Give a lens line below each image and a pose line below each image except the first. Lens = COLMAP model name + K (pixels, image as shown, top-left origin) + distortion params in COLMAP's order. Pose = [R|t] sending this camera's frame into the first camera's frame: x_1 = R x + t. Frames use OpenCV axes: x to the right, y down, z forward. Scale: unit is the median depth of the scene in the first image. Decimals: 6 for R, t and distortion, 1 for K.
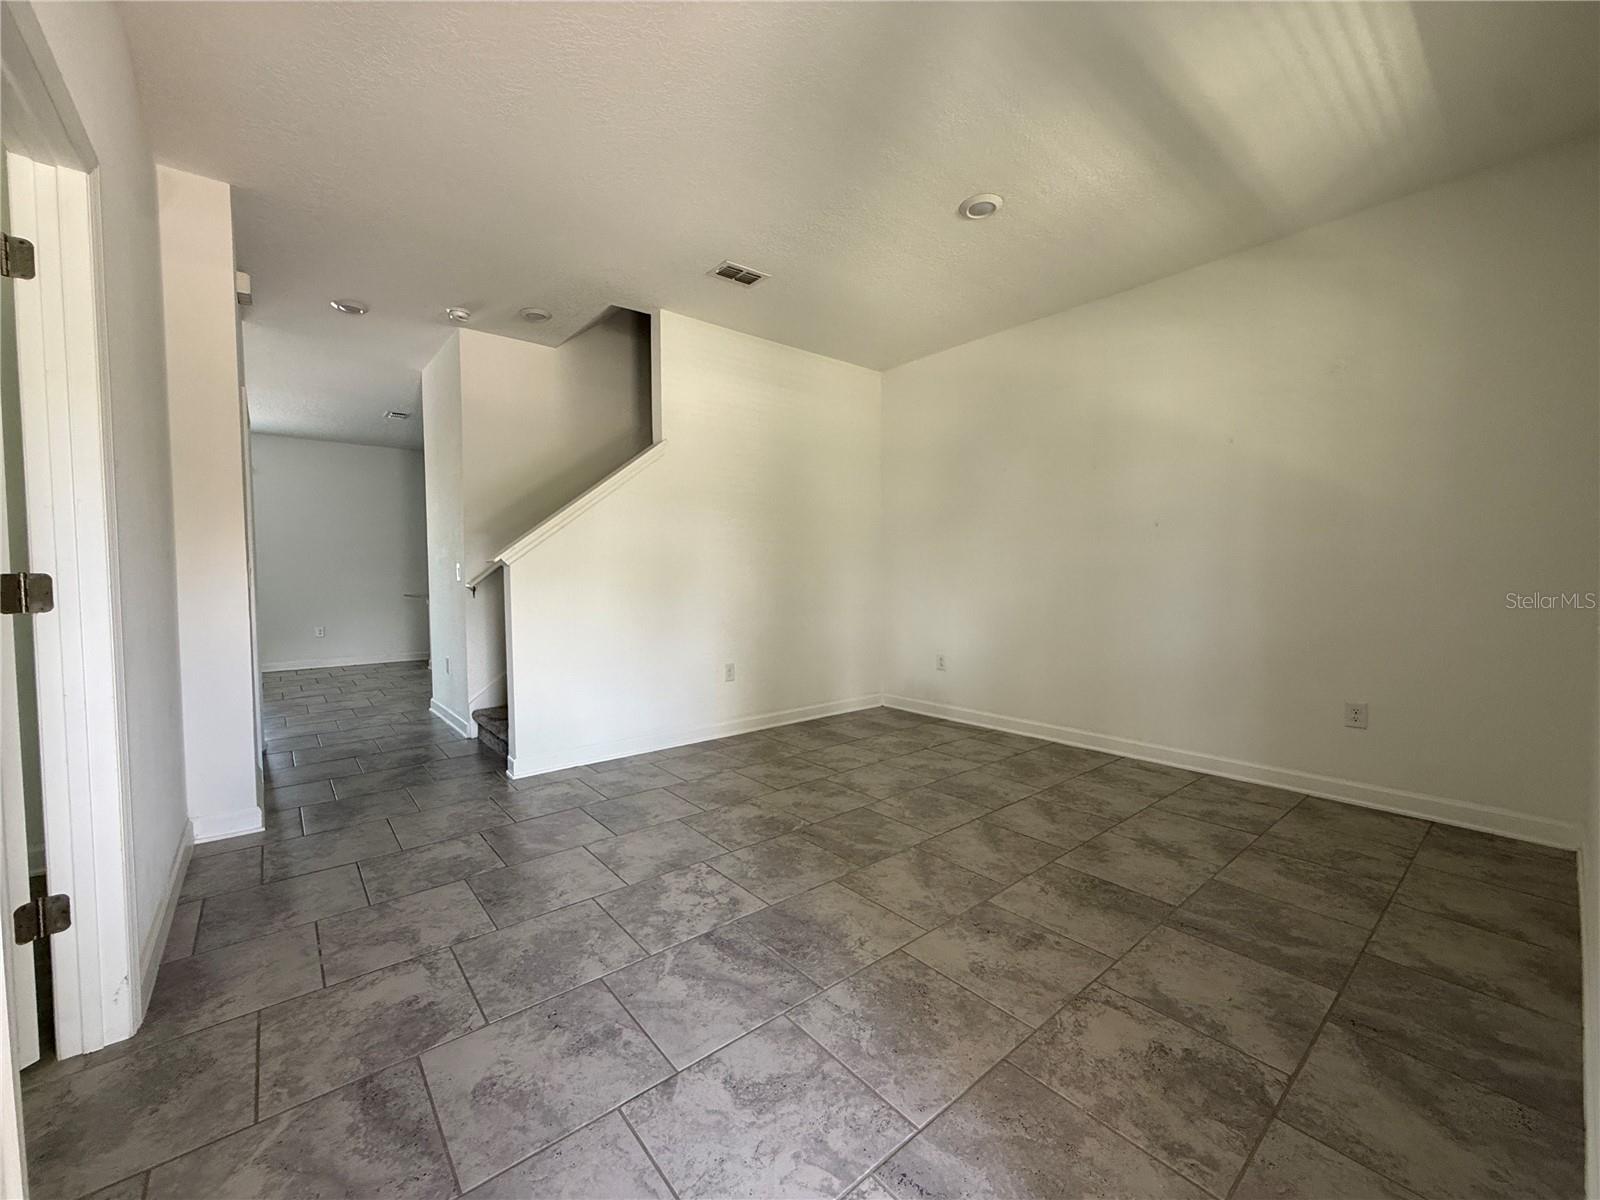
lens RADIAL K [[640.0, 0, 795.8], [0, 640.0, 605.5], [0, 0, 1]] dist [-0.000535, 0.001032]
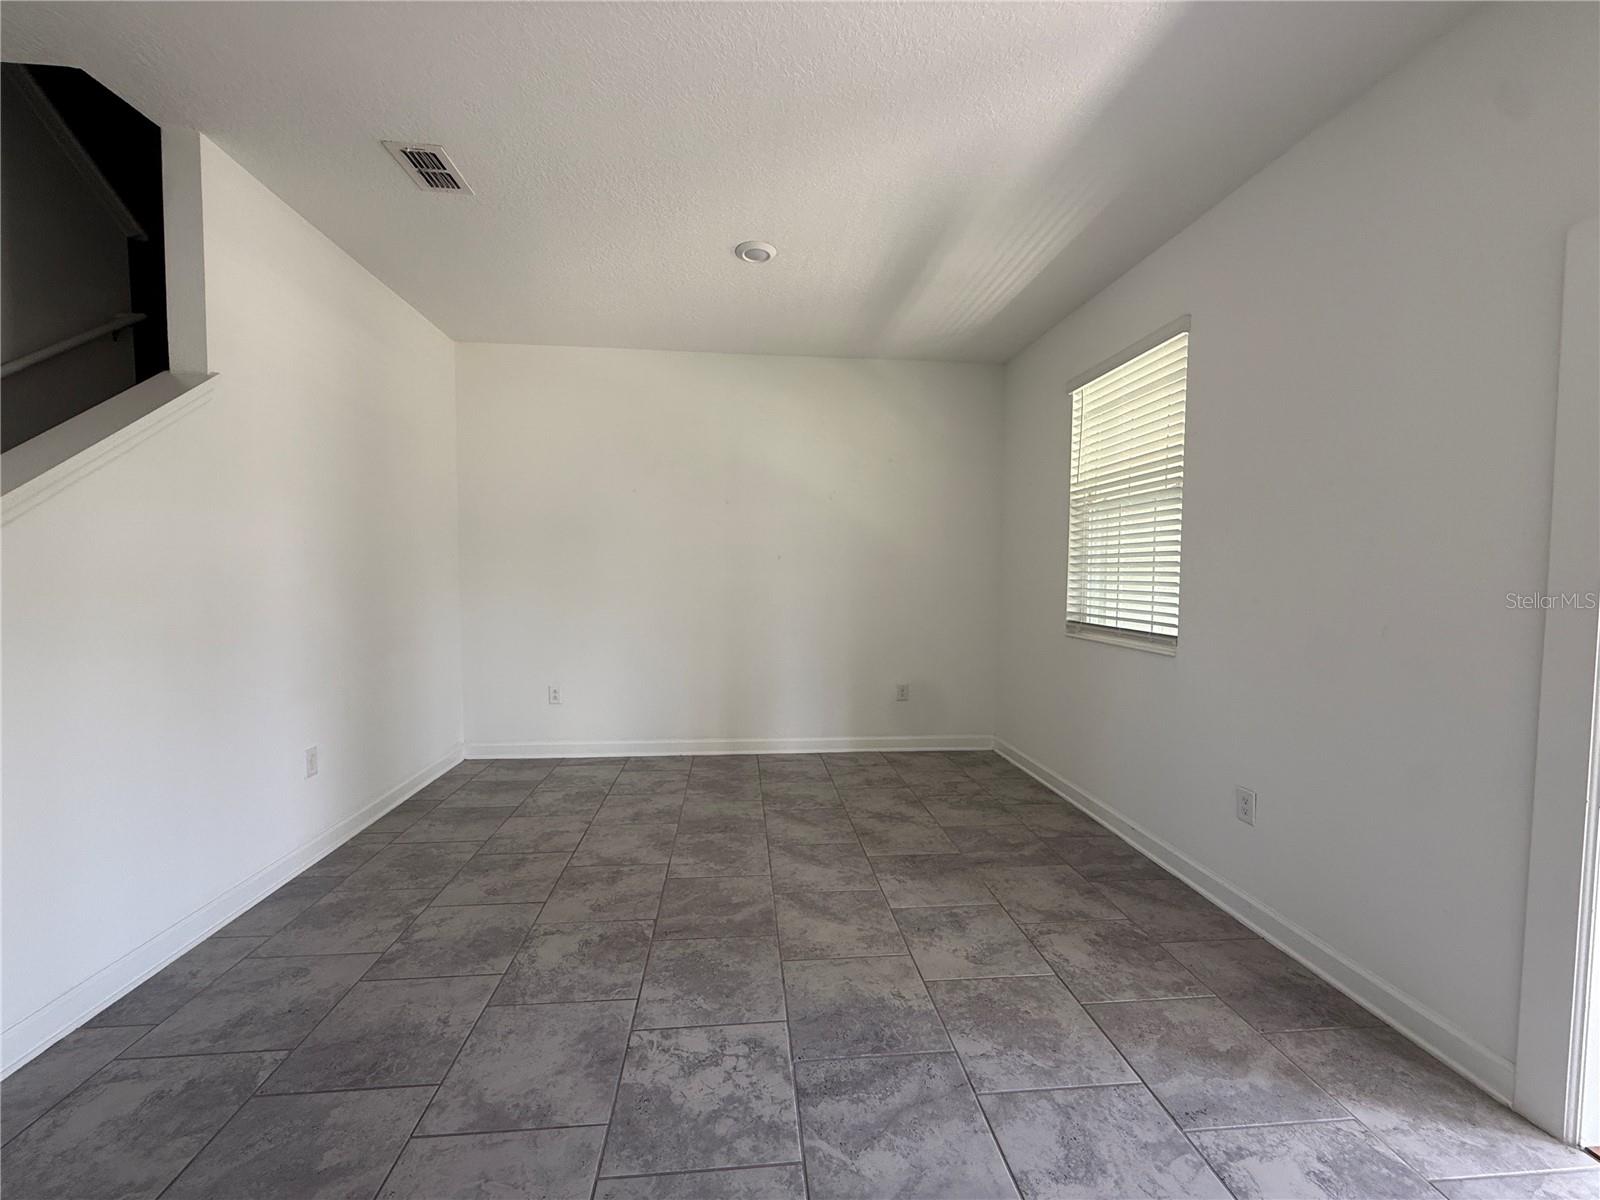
lens RADIAL K [[640.0, 0, 799.5], [0, 640.0, 605.5], [0, 0, 1]] dist [-0.000535, 0.001032]
pose [[0.557763, -0.032191, 0.829376, -0.660950], [0.027667, 0.999413, 0.020184, -0.092074], [-0.829539, 0.011688, 0.558326, 0.464608]]
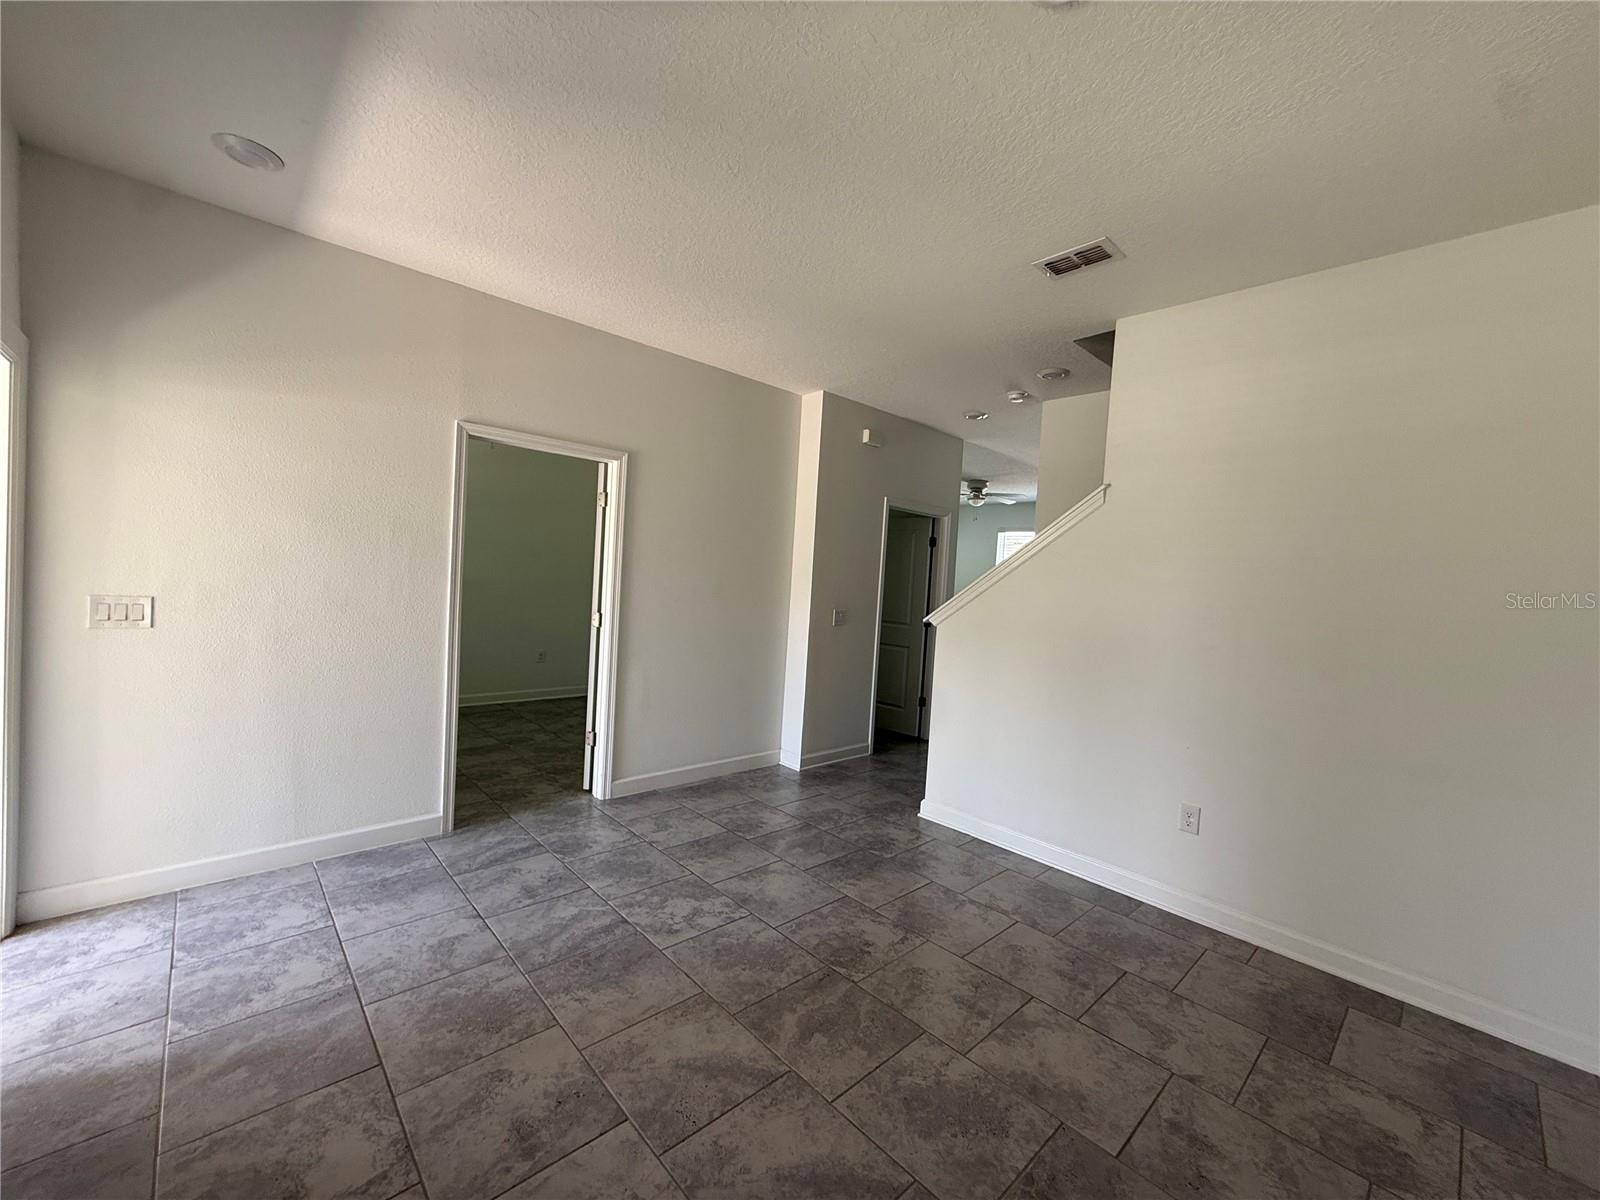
lens RADIAL K [[640.0, 0, 795.9], [0, 640.0, 602.5], [0, 0, 1]] dist [-0.000535, 0.001032]
pose [[0.054047, 0.049505, -0.997310, 0.962389], [-0.108717, 0.993125, 0.043406, -0.185215], [0.992602, 0.106078, 0.059057, 1.014216]]
